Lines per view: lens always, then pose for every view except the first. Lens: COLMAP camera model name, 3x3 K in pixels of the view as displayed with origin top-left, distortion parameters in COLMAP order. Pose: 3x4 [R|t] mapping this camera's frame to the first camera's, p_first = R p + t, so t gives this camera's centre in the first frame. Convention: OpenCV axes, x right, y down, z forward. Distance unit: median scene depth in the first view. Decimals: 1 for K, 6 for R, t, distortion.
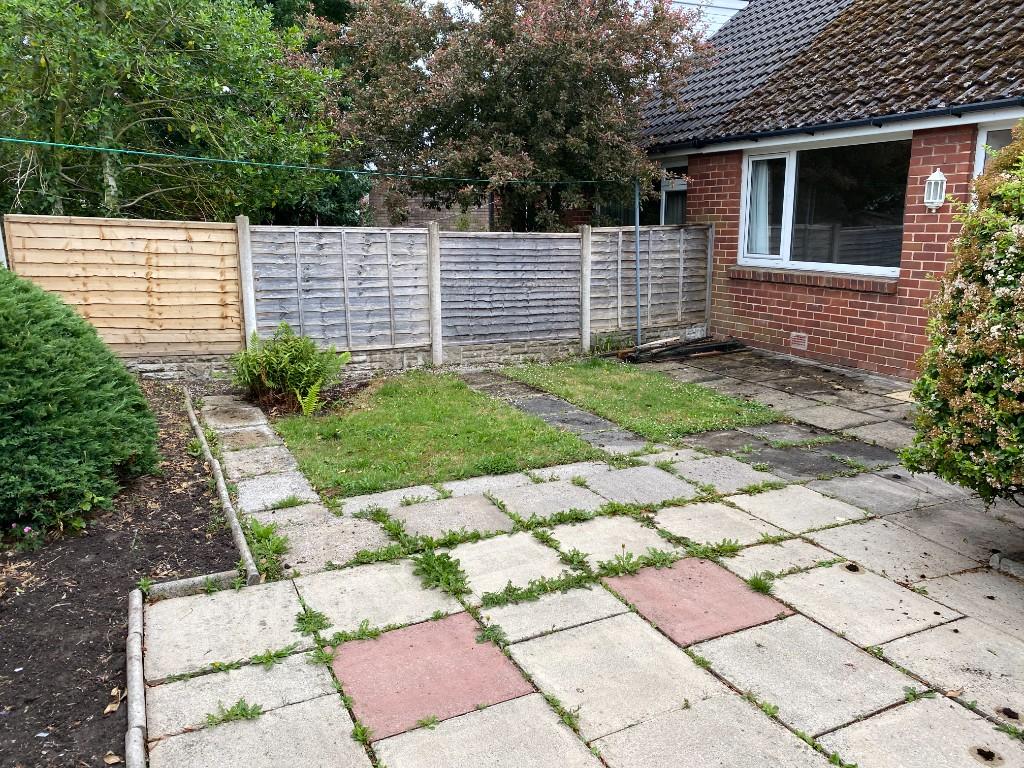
lens RADIAL K [[788.5, 0, 507.8], [0, 788.5, 382.4], [0, 0, 1]] dist [0.051234, -0.070373]
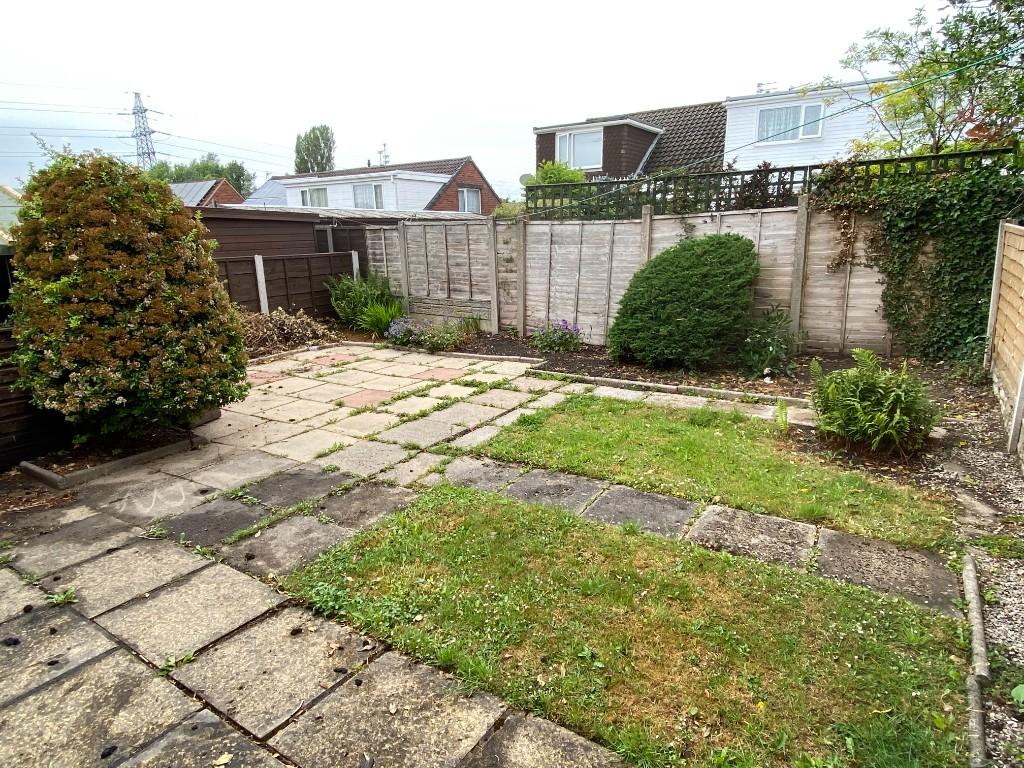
lens RADIAL K [[603.8, 0, 512.0], [0, 603.8, 384.0], [0, 0, 1]] dist [0.093949, -0.094545]
pose [[-0.855918, 0.145359, -0.496261, 0.609377], [-0.083039, 0.908589, 0.409355, -0.446380], [0.510401, 0.391583, -0.765607, 2.077627]]
